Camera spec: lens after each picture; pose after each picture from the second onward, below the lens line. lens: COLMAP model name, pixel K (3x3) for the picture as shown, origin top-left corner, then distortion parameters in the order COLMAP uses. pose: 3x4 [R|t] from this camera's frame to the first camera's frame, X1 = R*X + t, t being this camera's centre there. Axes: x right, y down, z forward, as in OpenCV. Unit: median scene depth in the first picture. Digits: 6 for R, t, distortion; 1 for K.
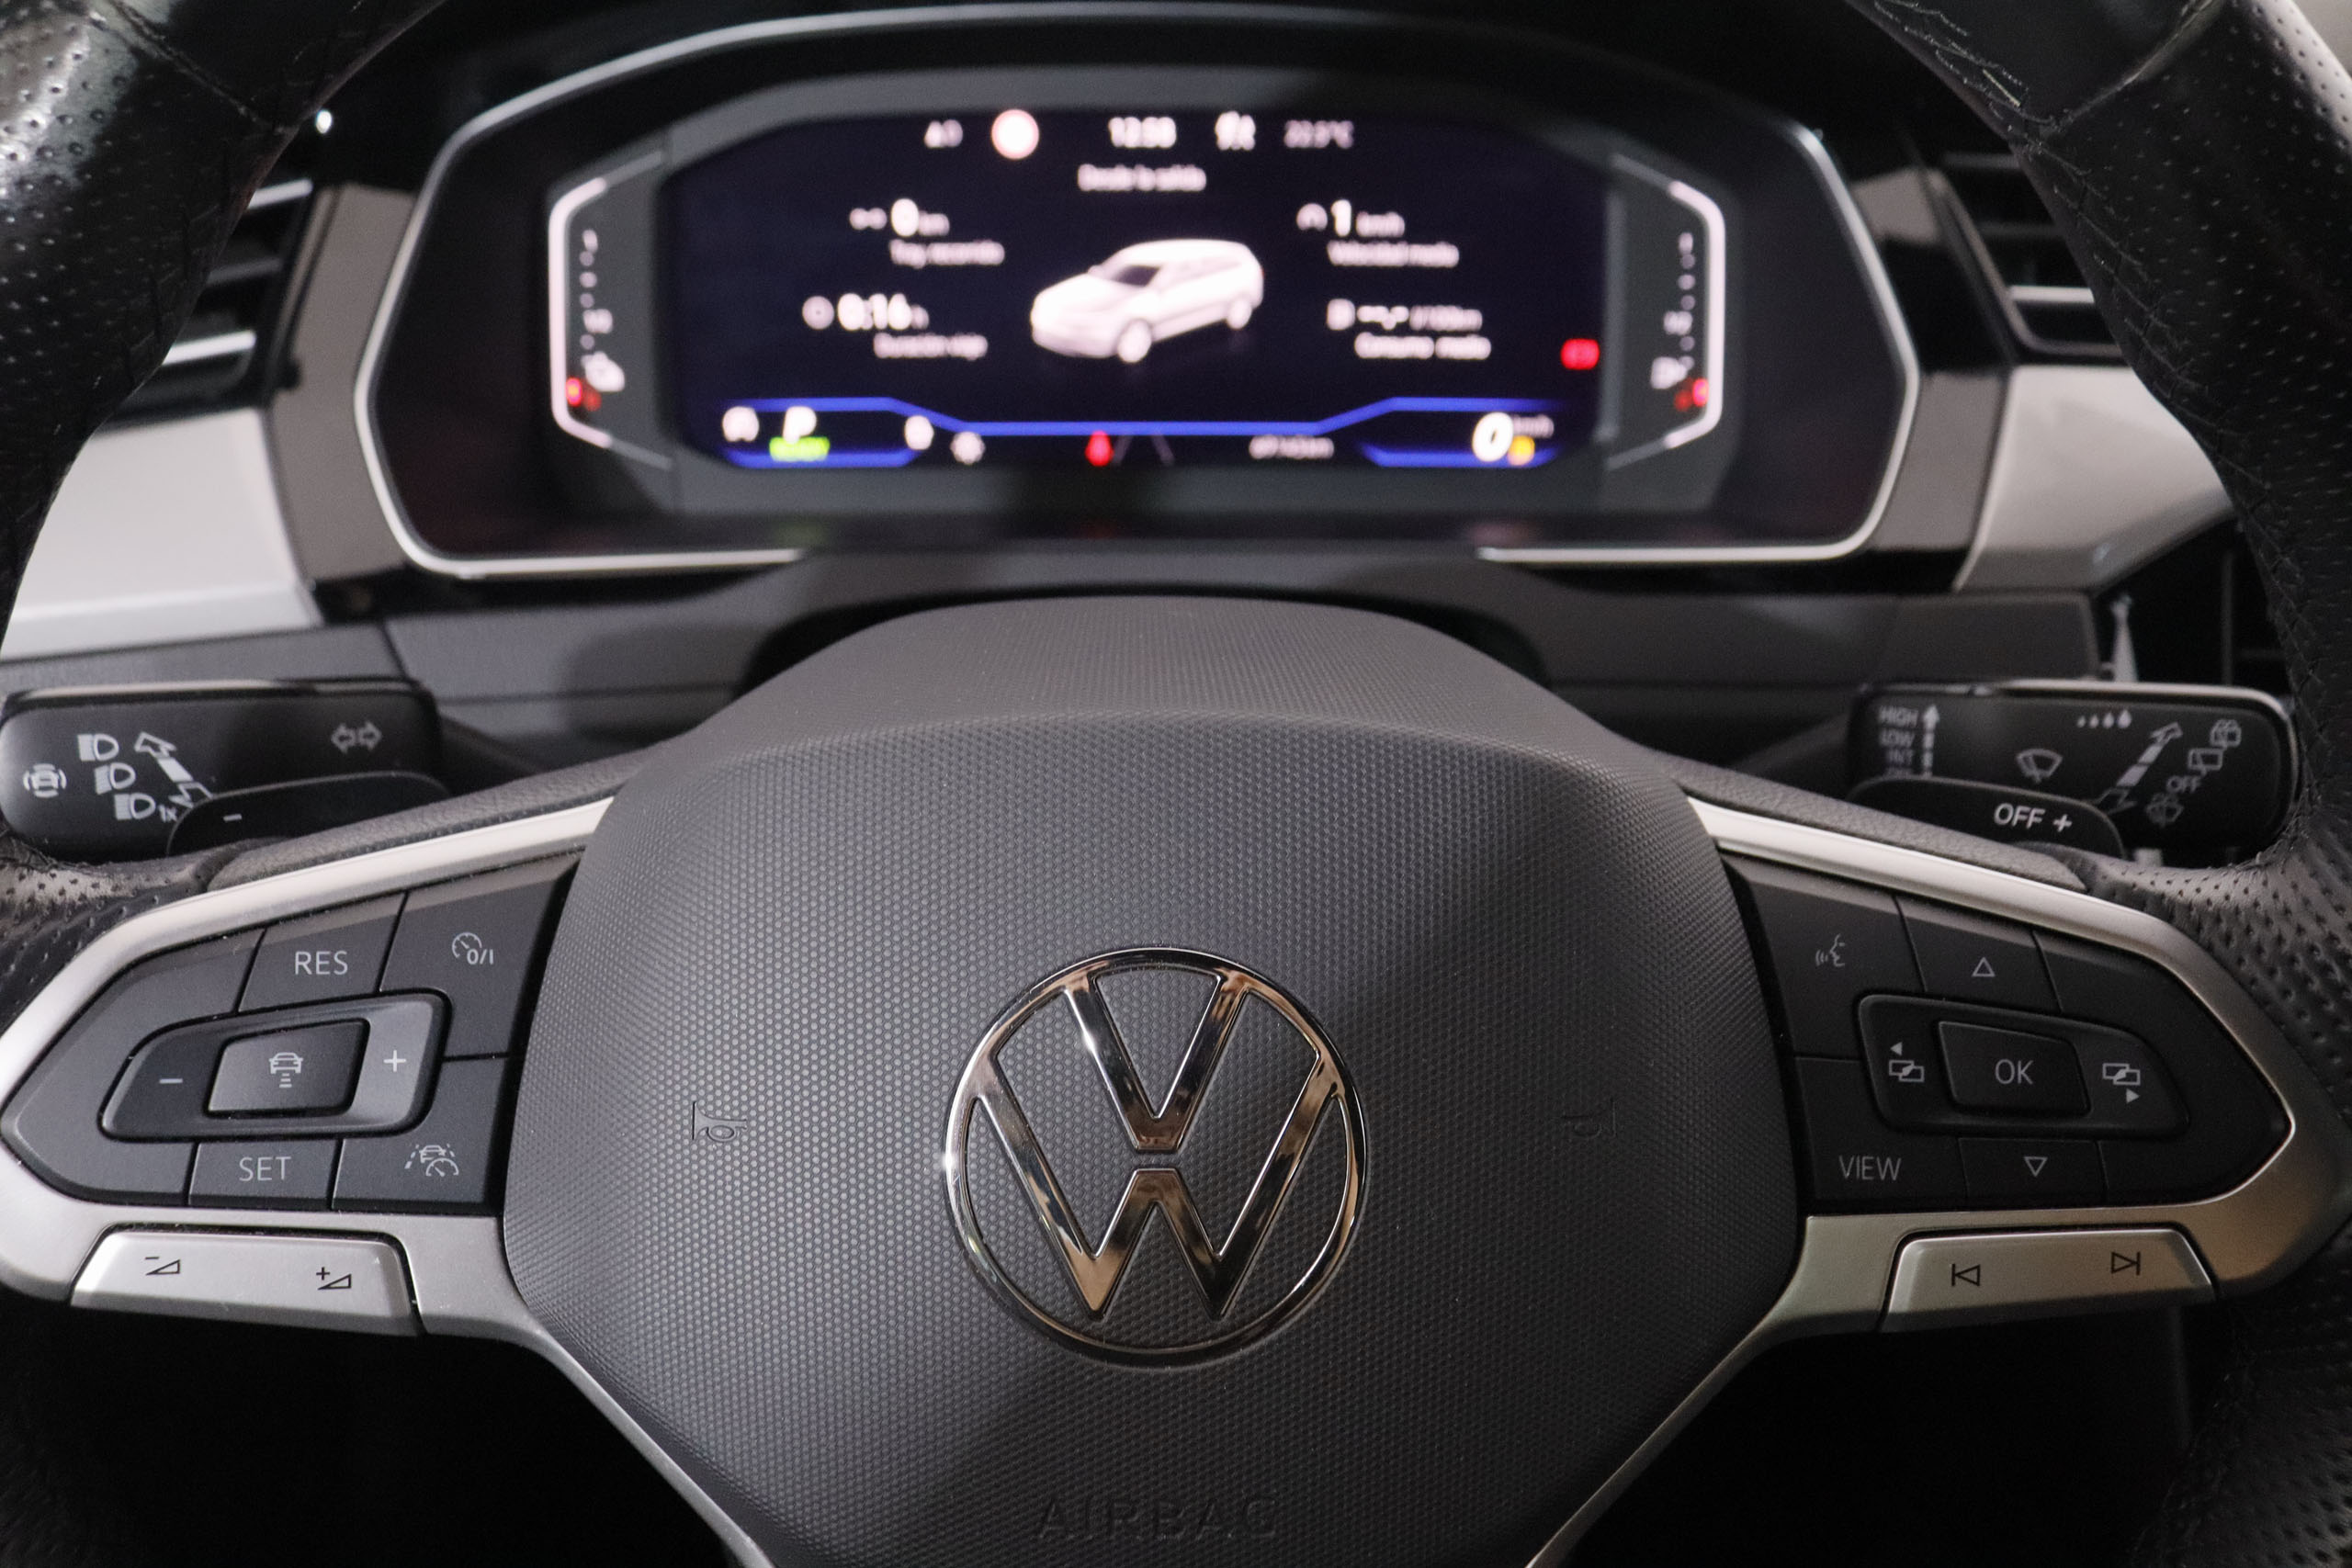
lens RADIAL K [[1889.2, 0, 1176.0], [0, 1889.2, 784.0], [0, 0, 1]] dist [-0.167241, 0.074438]
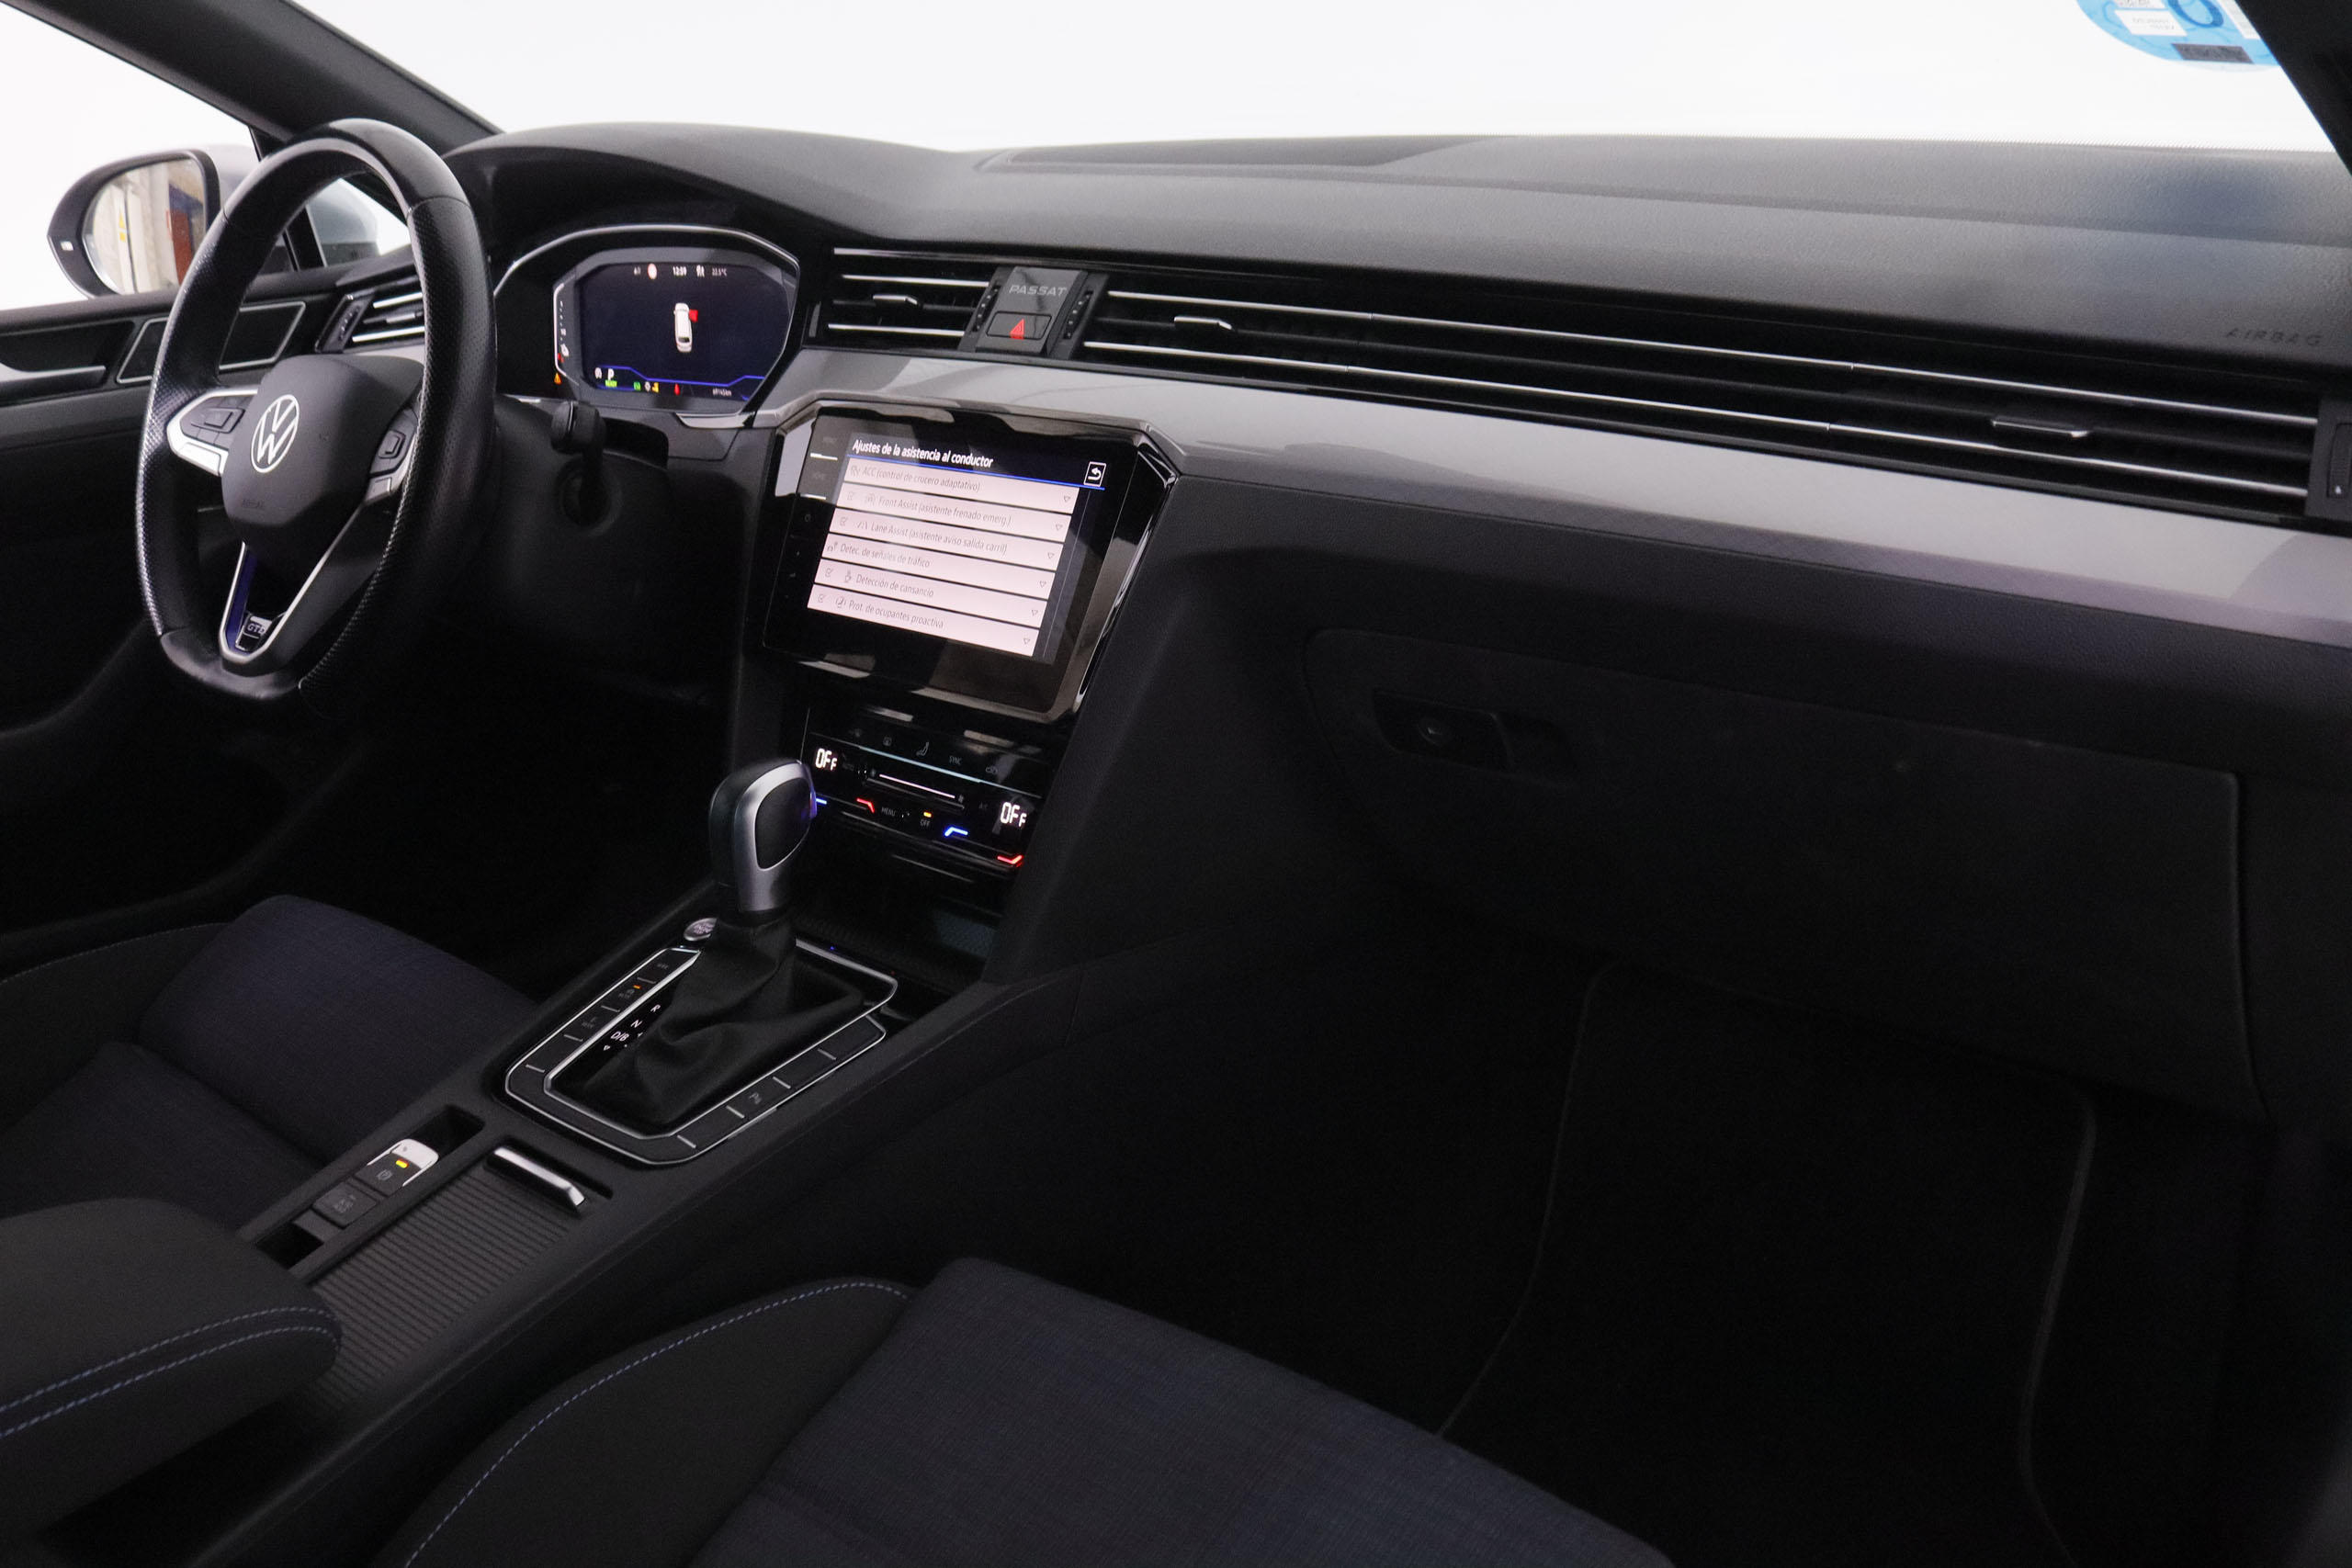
lens RADIAL K [[2249.7, 0, 1176.0], [0, 2249.7, 784.0], [0, 0, 1]] dist [-0.164415, 0.197135]
pose [[0.708964, 0.165002, -0.685671, 2.863763], [-0.285183, 0.956284, -0.064748, 0.375759], [0.645013, 0.241446, 0.725026, -0.718326]]
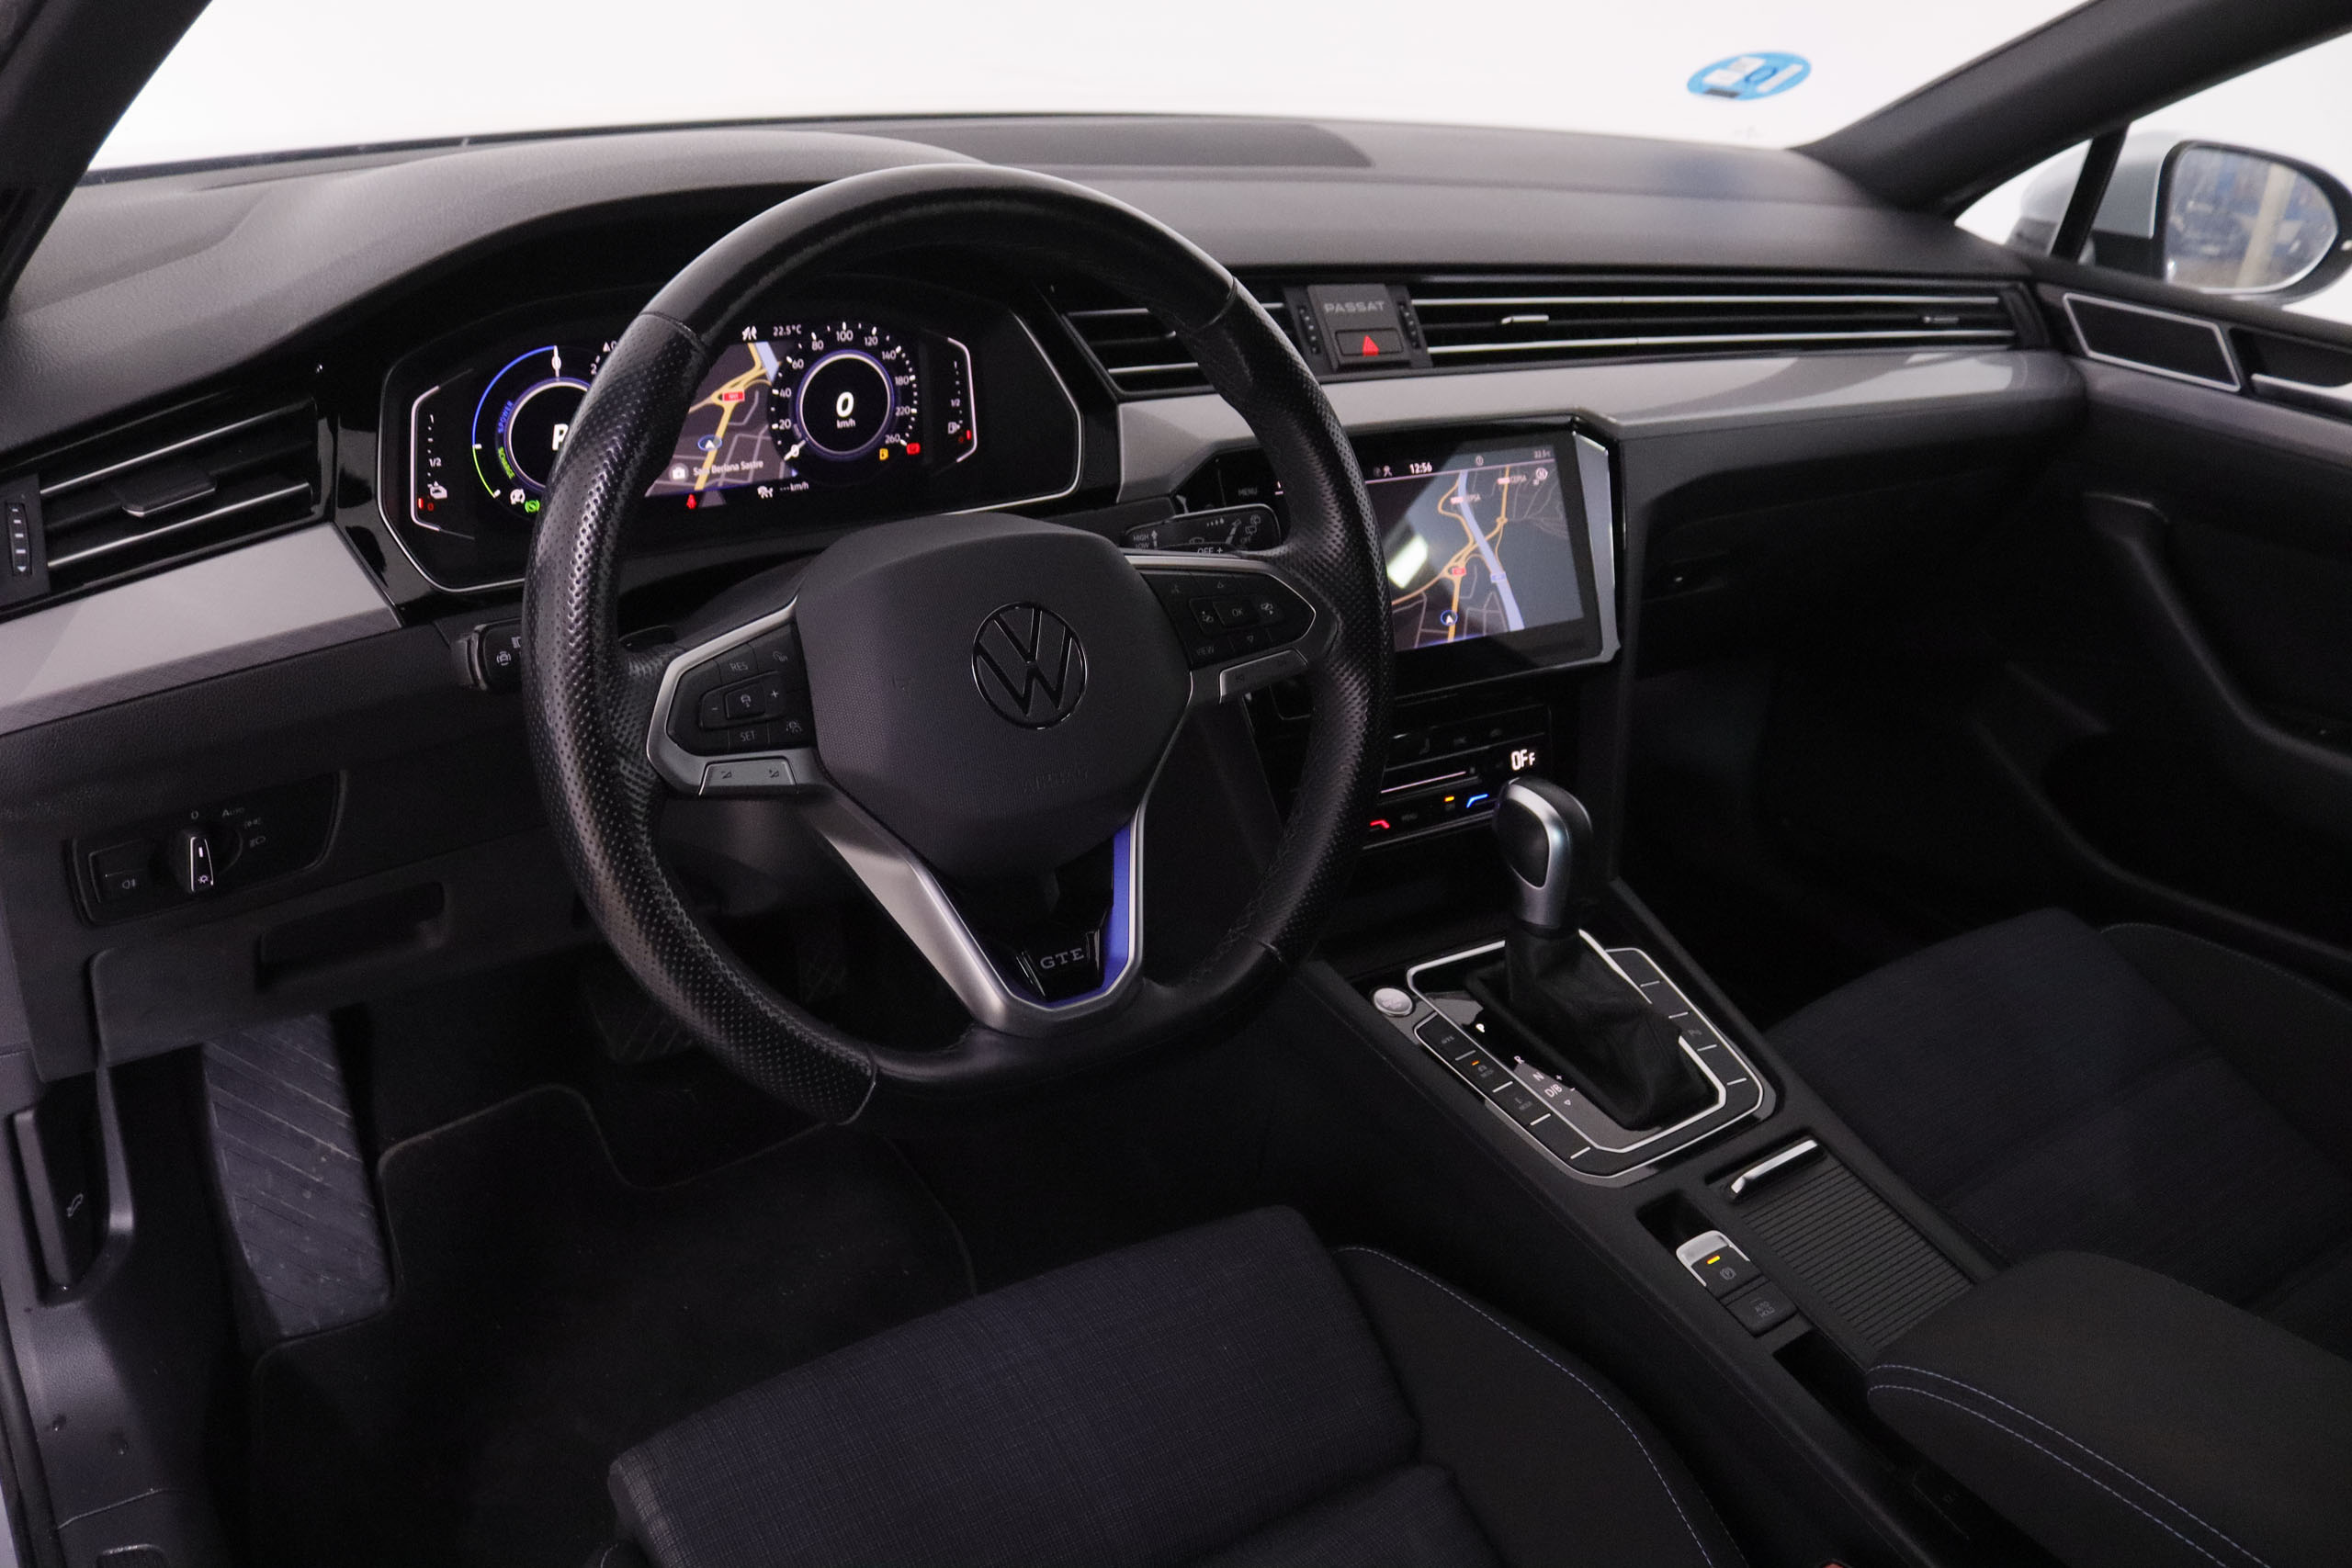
lens RADIAL K [[2046.7, 0, 1176.0], [0, 2046.7, 784.0], [0, 0, 1]] dist [-0.200089, 0.222535]
pose [[0.819224, -0.192658, 0.540143, -0.841682], [0.224741, 0.974396, 0.006688, 0.208040], [-0.527602, 0.115913, 0.841547, -0.999926]]
